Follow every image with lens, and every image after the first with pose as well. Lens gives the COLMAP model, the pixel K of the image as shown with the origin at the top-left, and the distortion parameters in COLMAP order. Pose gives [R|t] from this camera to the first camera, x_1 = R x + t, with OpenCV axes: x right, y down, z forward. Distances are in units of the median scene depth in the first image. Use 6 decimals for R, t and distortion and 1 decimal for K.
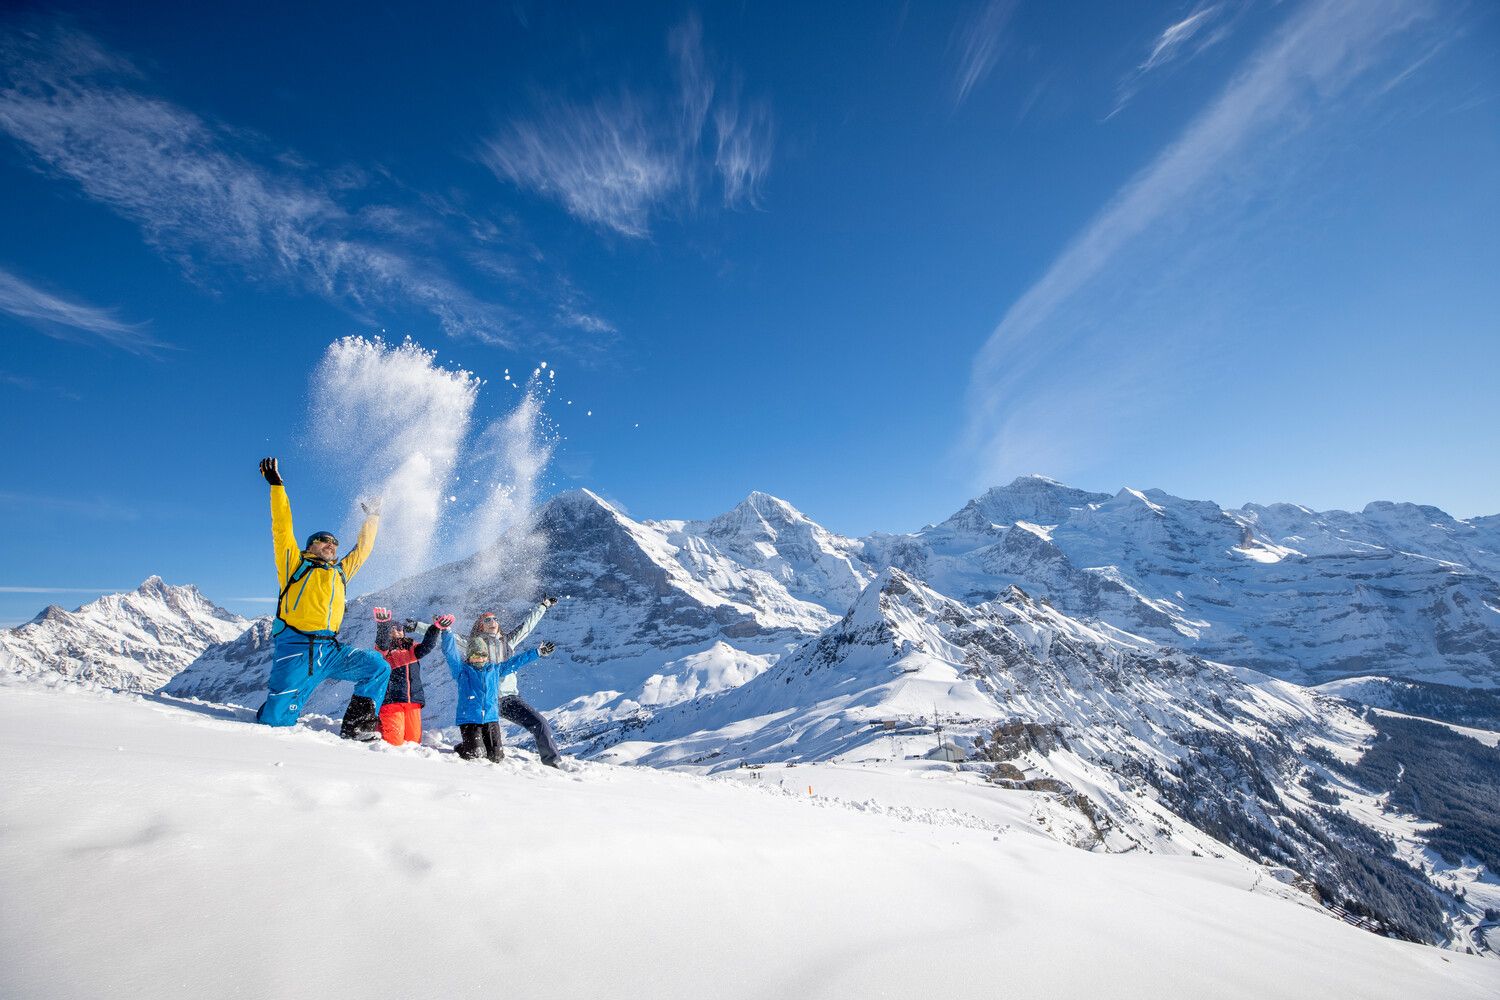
lens RADIAL K [[702.1, 0, 748.2], [0, 702.1, 495.3], [0, 0, 1]] dist [-0.037715, 0.013464]
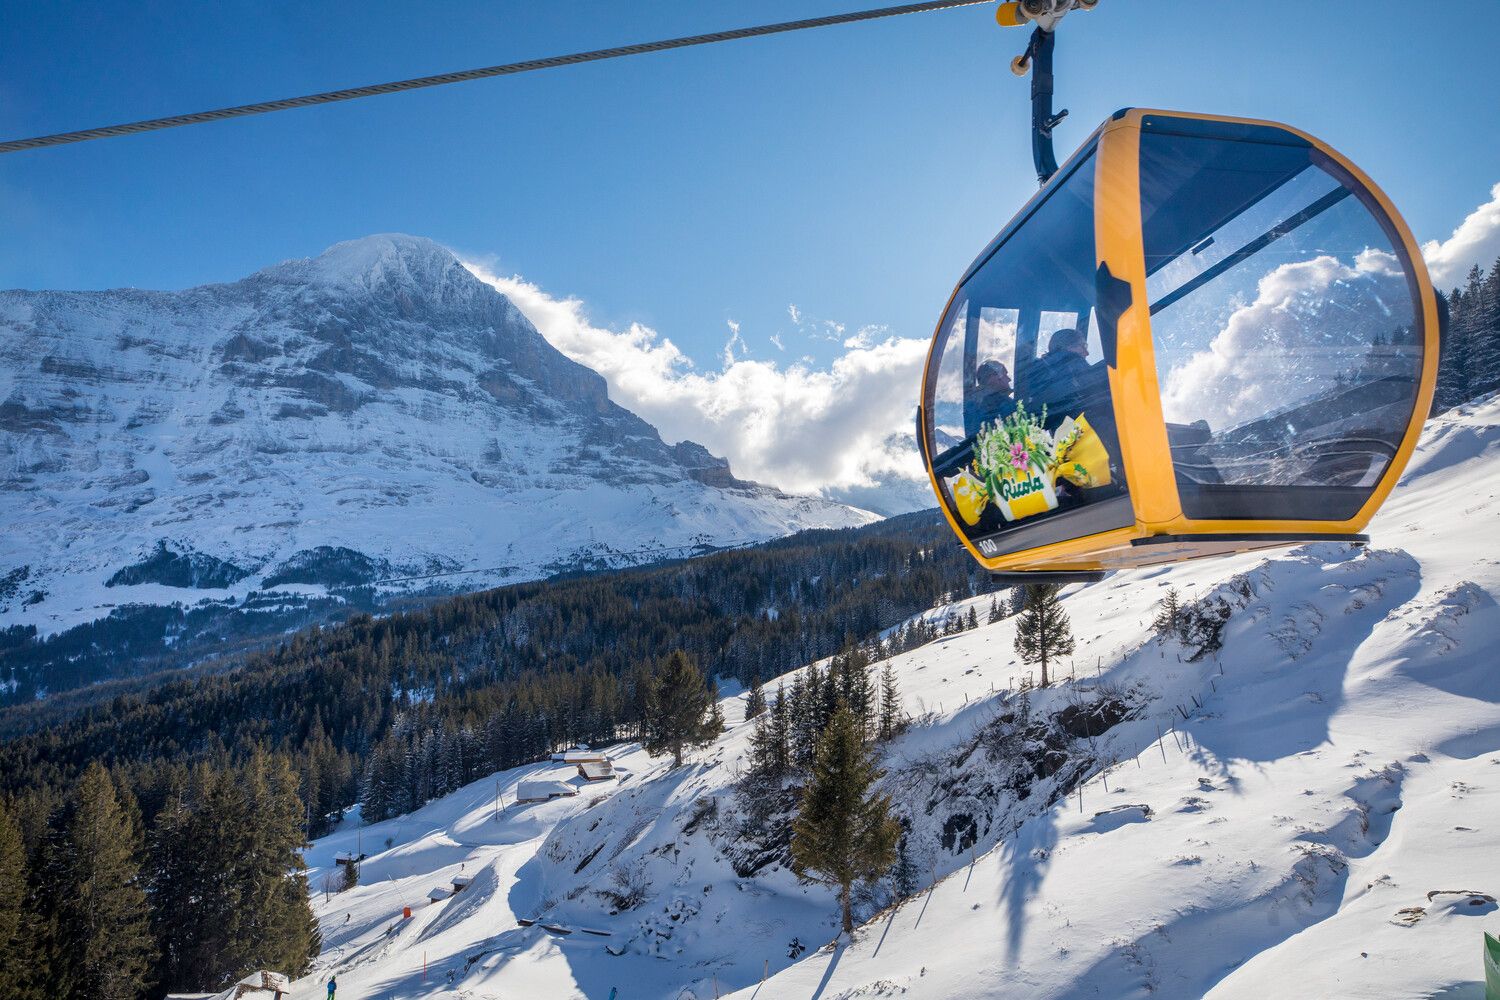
lens RADIAL K [[841.9, 0, 745.6], [0, 841.9, 499.0], [0, 0, 1]] dist [-0.000153, 0.000276]
pose [[0.795422, 0.159586, 0.584668, -0.565539], [-0.180966, 0.983239, -0.022177, 0.254176], [-0.578407, -0.088165, 0.810970, 0.268490]]
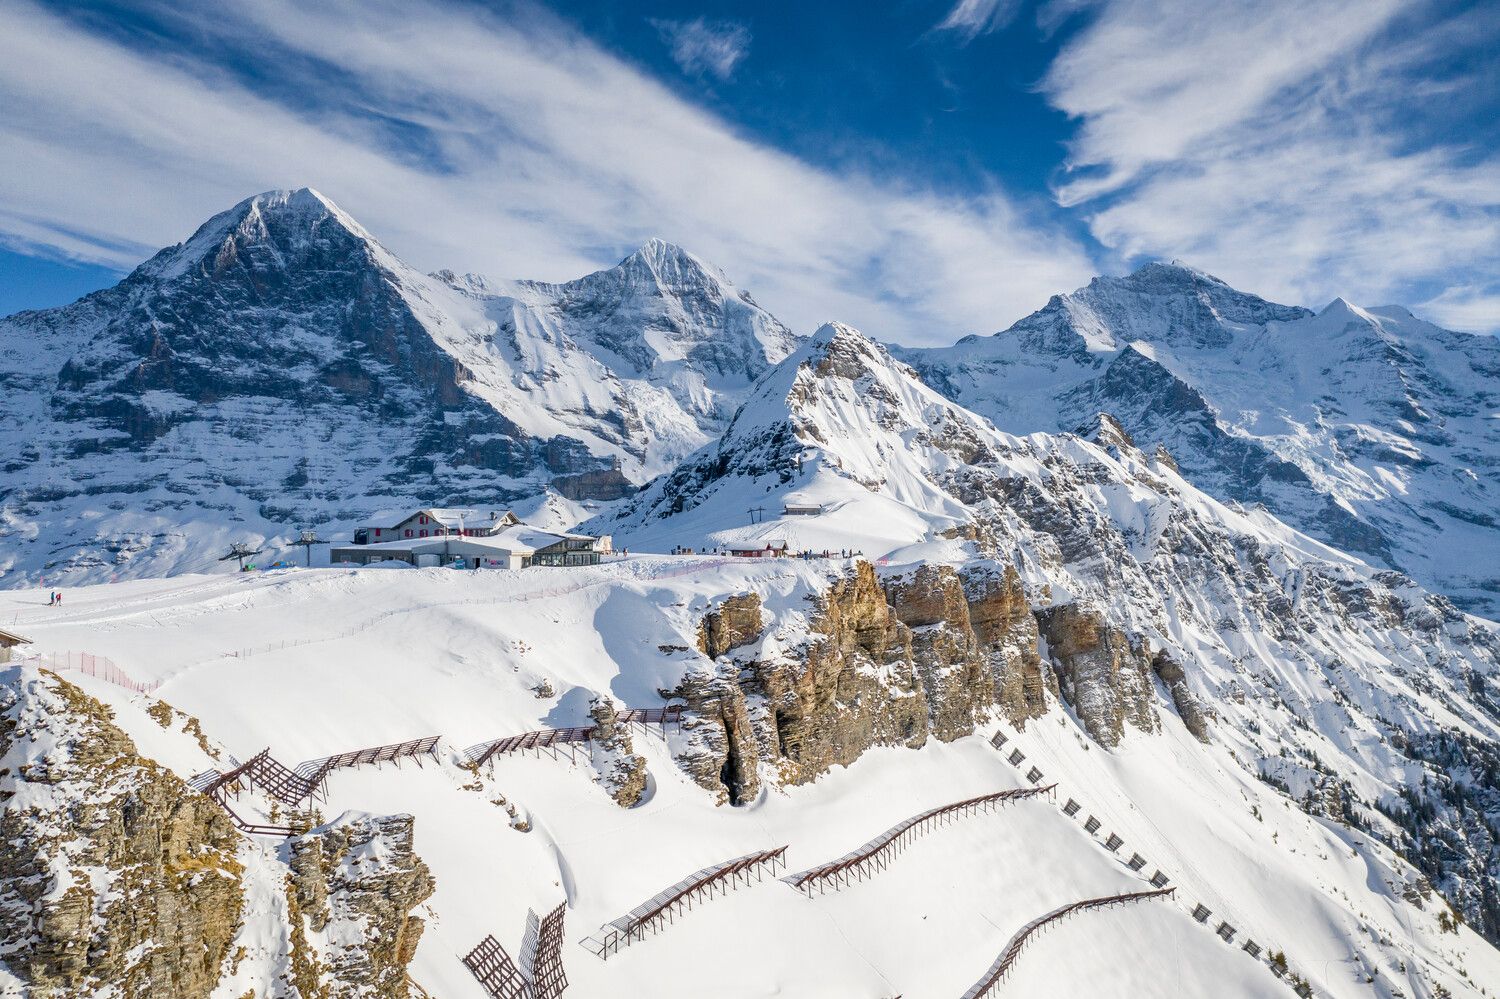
lens RADIAL K [[1229.7, 0, 742.5], [0, 1229.7, 501.6], [0, 0, 1]] dist [0.008165, 0.009416]
pose [[0.993521, 0.087319, 0.072737, 0.040535], [-0.098829, 0.979836, 0.173651, 0.035414], [-0.056107, -0.179714, 0.982118, 0.092372]]
